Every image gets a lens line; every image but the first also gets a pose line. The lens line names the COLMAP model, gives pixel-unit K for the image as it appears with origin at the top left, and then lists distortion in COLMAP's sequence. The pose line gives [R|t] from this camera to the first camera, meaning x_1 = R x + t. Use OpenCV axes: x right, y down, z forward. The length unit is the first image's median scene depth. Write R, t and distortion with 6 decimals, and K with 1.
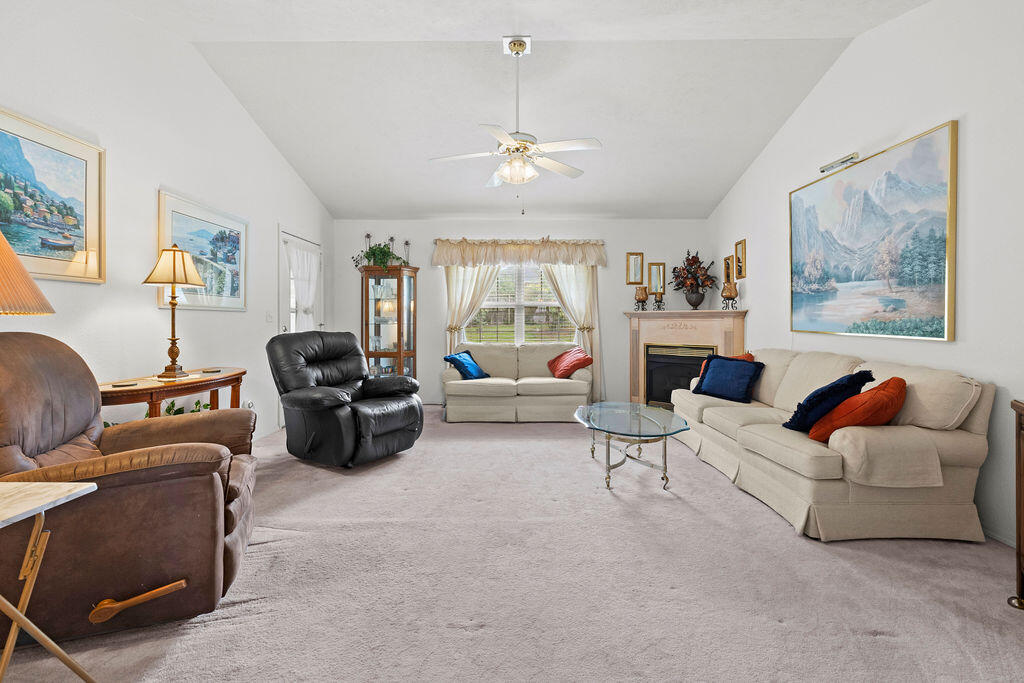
lens RADIAL K [[453.8, 0, 516.4], [0, 453.8, 321.3], [0, 0, 1]] dist [0.010116, -0.002449]
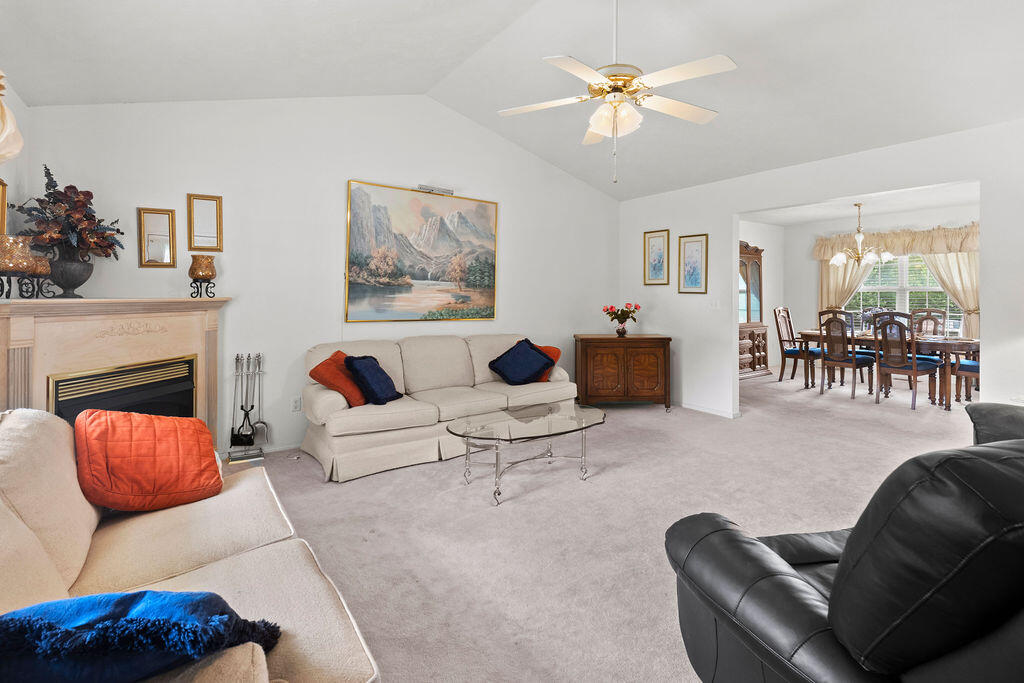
lens RADIAL K [[503.2, 0, 492.6], [0, 503.2, 303.7], [0, 0, 1]] dist [-0.001899, 0.000246]
pose [[-0.585061, -0.011171, 0.810912, -0.498692], [0.003503, 0.999861, 0.016301, -0.037715], [-0.810982, 0.012377, -0.584940, 1.519970]]
